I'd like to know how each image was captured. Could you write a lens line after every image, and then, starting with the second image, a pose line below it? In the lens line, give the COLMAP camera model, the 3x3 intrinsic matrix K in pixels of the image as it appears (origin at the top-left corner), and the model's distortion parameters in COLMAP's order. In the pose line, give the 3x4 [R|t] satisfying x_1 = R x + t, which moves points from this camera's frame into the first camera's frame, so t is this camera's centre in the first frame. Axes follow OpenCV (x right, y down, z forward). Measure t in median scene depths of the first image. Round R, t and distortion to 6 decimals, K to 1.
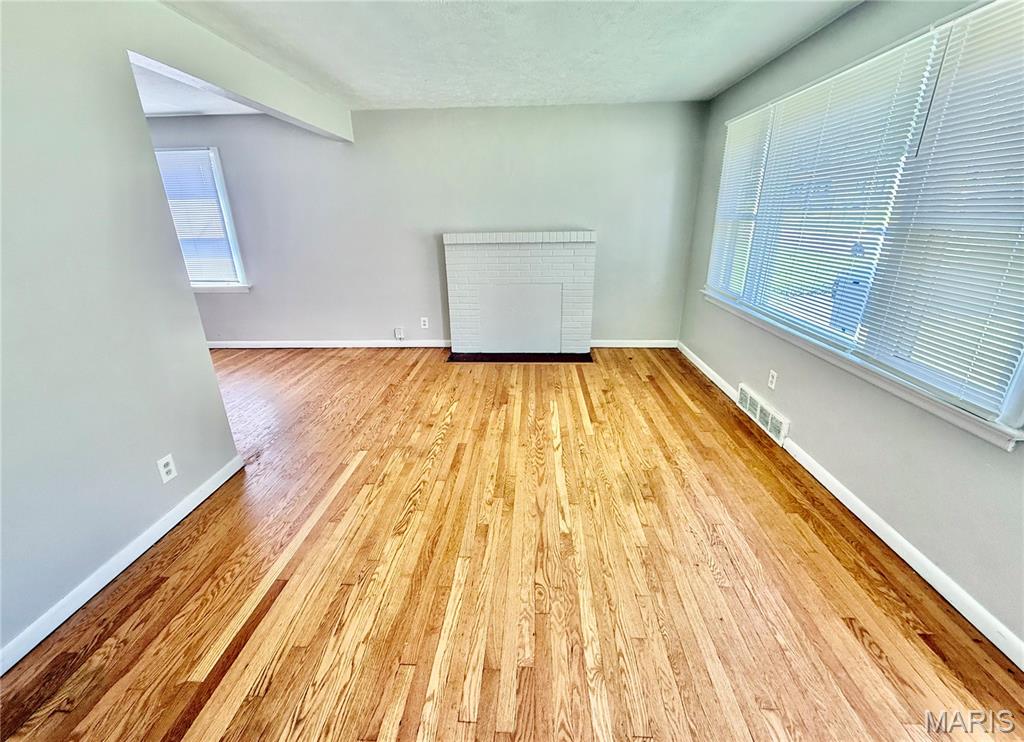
lens RADIAL K [[414.0, 0, 510.4], [0, 414.0, 356.4], [0, 0, 1]] dist [0.000965, -0.000108]
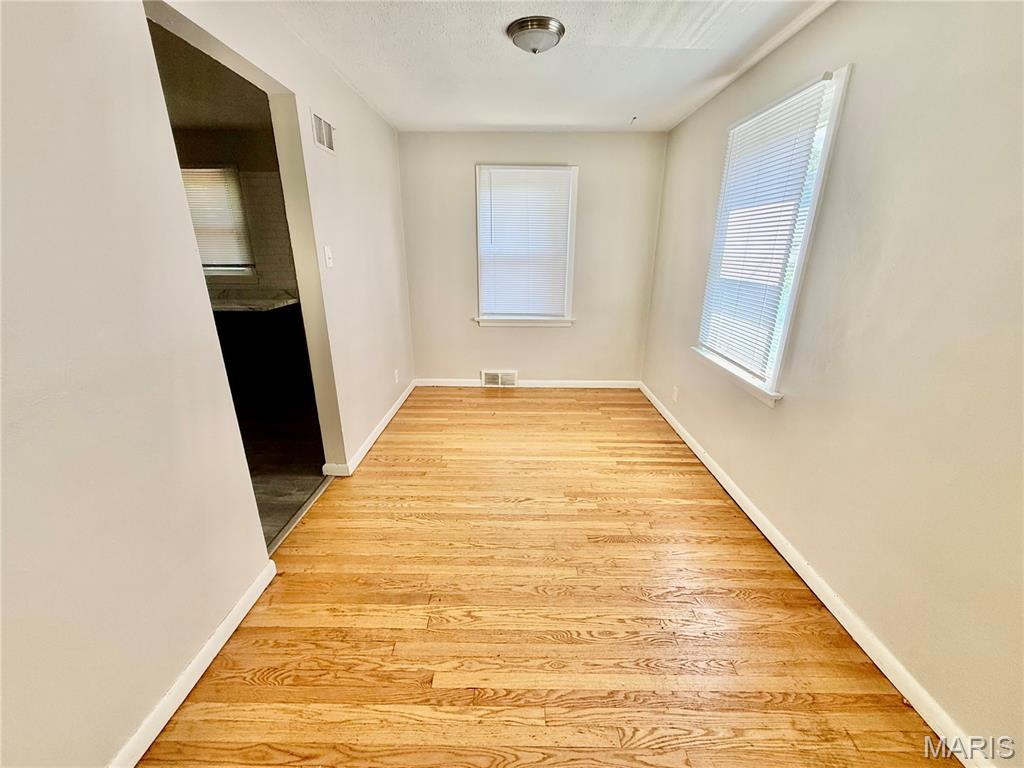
lens RADIAL K [[412.9, 0, 514.2], [0, 412.9, 386.9], [0, 0, 1]] dist [-0.000846, 0.000123]
pose [[0.049410, 0.336427, -0.940412, -0.363480], [-0.332855, 0.893284, 0.302078, -0.350075], [0.941683, 0.298095, 0.156119, 1.057275]]
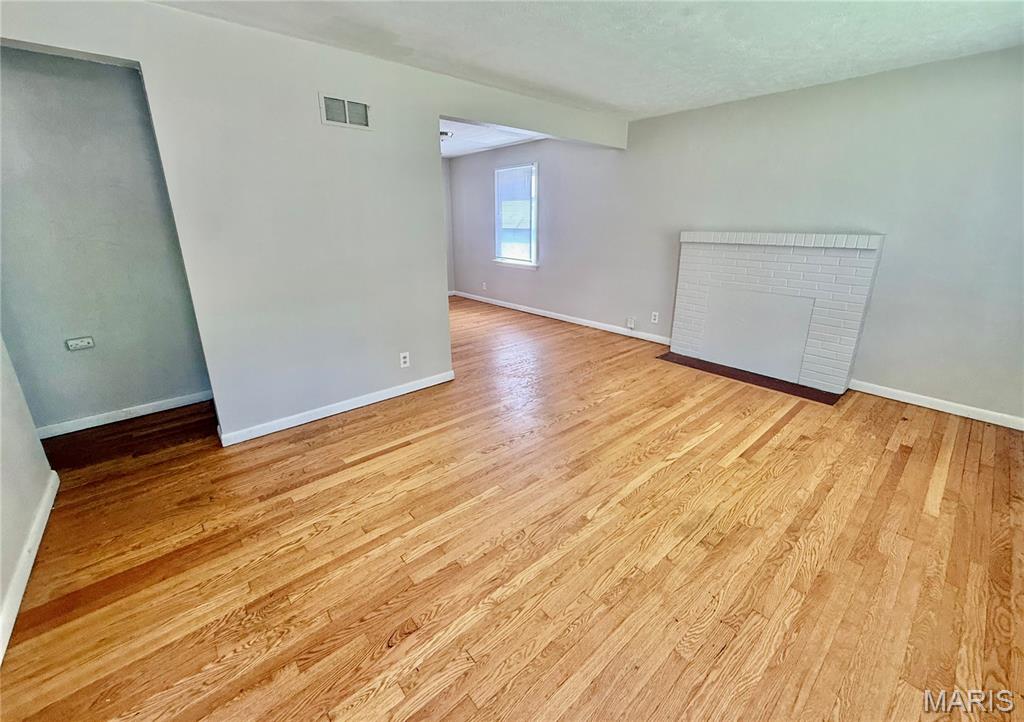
lens RADIAL K [[410.9, 0, 512.4], [0, 410.9, 337.2], [0, 0, 1]] dist [0.001860, 0.000140]
pose [[0.694457, 0.214017, -0.686969, 0.409840], [-0.241434, 0.968699, 0.057721, -0.012795], [0.677820, 0.125773, 0.724391, 0.057956]]
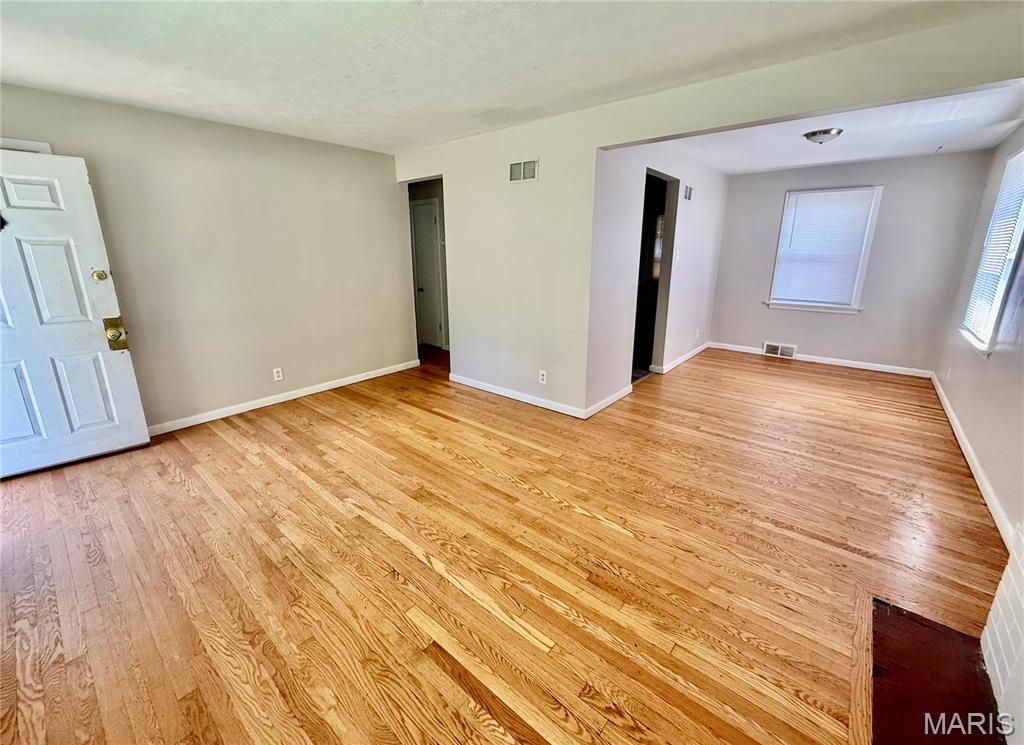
lens RADIAL K [[414.0, 0, 510.4], [0, 414.0, 357.9], [0, 0, 1]] dist [0.000965, -0.000108]
pose [[-0.599164, 0.219552, -0.769935, 0.475165], [-0.250059, 0.862240, 0.440469, -0.412735], [0.760574, 0.456442, -0.461722, 1.189763]]
